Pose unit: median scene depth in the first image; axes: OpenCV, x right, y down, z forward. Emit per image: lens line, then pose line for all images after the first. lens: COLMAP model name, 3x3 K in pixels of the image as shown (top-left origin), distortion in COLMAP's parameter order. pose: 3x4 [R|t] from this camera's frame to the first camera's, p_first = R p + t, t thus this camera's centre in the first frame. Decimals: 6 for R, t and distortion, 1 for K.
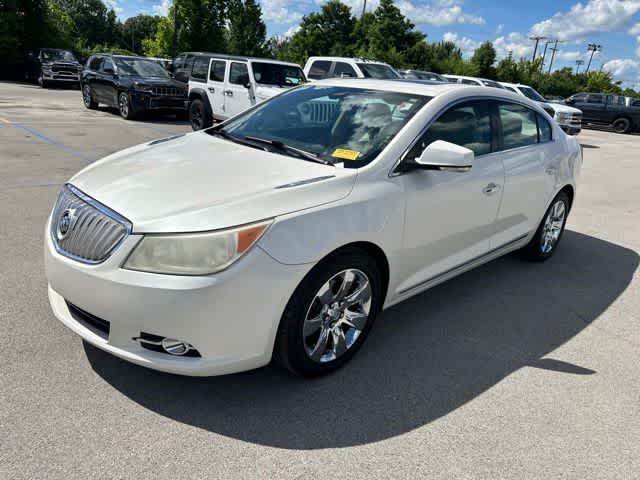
lens RADIAL K [[455.5, 0, 313.4], [0, 455.5, 241.3], [0, 0, 1]] dist [-0.000381, 0.004535]
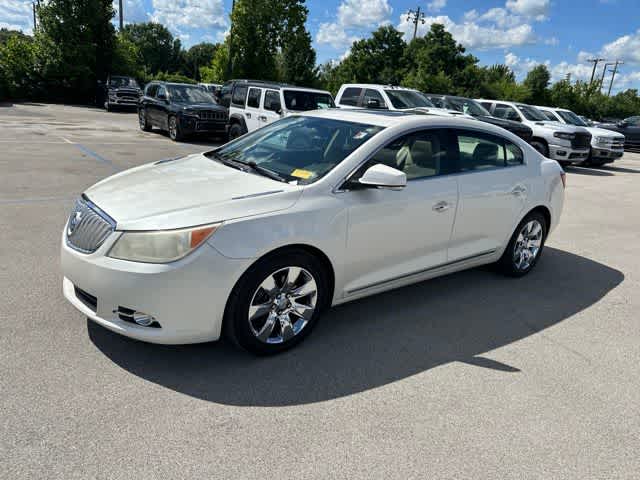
lens RADIAL K [[453.9, 0, 312.7], [0, 453.9, 237.5], [0, 0, 1]] dist [0.024957, -0.026448]
pose [[0.993618, 0.029609, -0.108838, 0.139650], [-0.035312, 0.998082, -0.050850, 0.022319], [0.107123, 0.054368, 0.992758, -0.110738]]
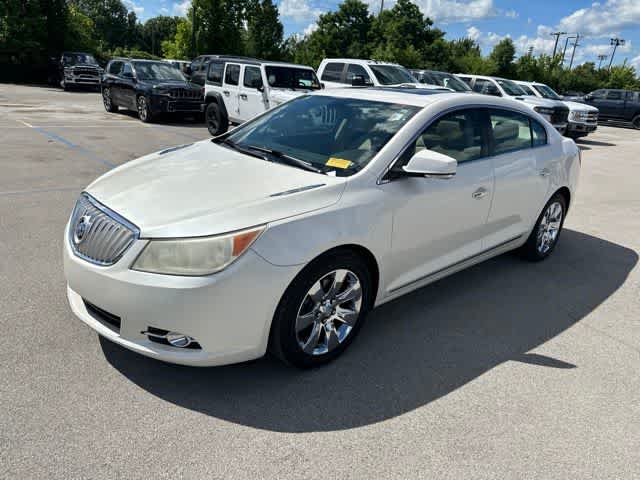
lens RADIAL K [[455.6, 0, 320.0], [0, 455.6, 240.0], [0, 0, 1]] dist [0.007622, -0.004117]
pose [[0.999611, -0.003089, -0.027712, 0.033742], [0.003098, 0.999995, 0.000285, -0.005443], [0.027711, -0.000370, 0.999616, -0.048125]]
